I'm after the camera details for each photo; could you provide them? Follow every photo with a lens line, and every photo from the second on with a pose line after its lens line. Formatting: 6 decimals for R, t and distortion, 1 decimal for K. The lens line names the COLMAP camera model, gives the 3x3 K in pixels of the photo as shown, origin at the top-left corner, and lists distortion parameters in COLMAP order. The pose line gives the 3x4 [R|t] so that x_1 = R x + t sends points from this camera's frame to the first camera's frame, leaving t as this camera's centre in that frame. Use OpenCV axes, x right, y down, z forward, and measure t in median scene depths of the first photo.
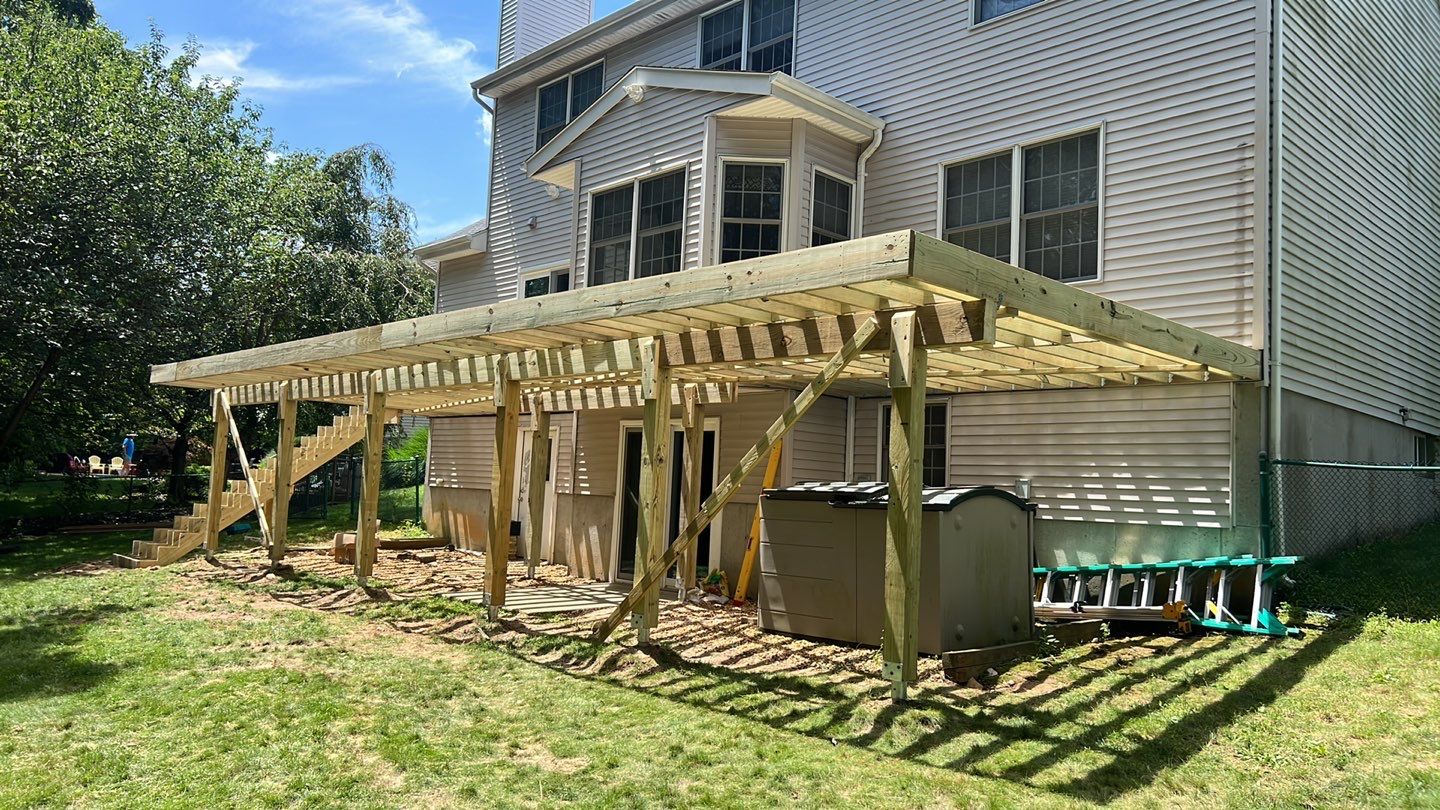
lens RADIAL K [[1038.1, 0, 714.3], [0, 1038.1, 404.8], [0, 0, 1]] dist [-0.001320, -0.002521]
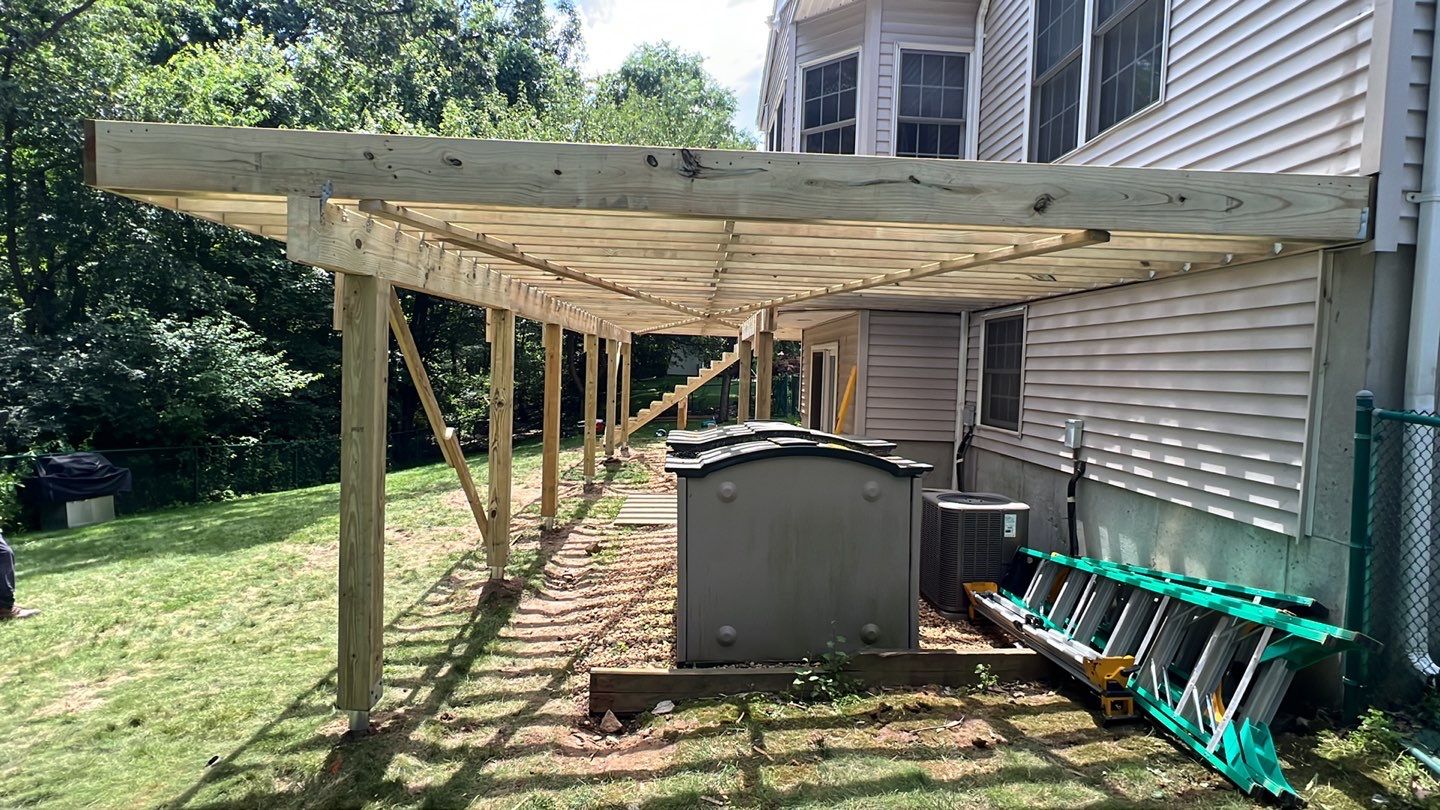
lens RADIAL K [[753.1, 0, 730.9], [0, 753.1, 402.9], [0, 0, 1]] dist [-0.006305, 0.001354]
pose [[0.753516, 0.012212, -0.657316, 0.471221], [0.059481, 0.994460, 0.086662, 0.002614], [0.654733, -0.104400, 0.748616, 0.483031]]
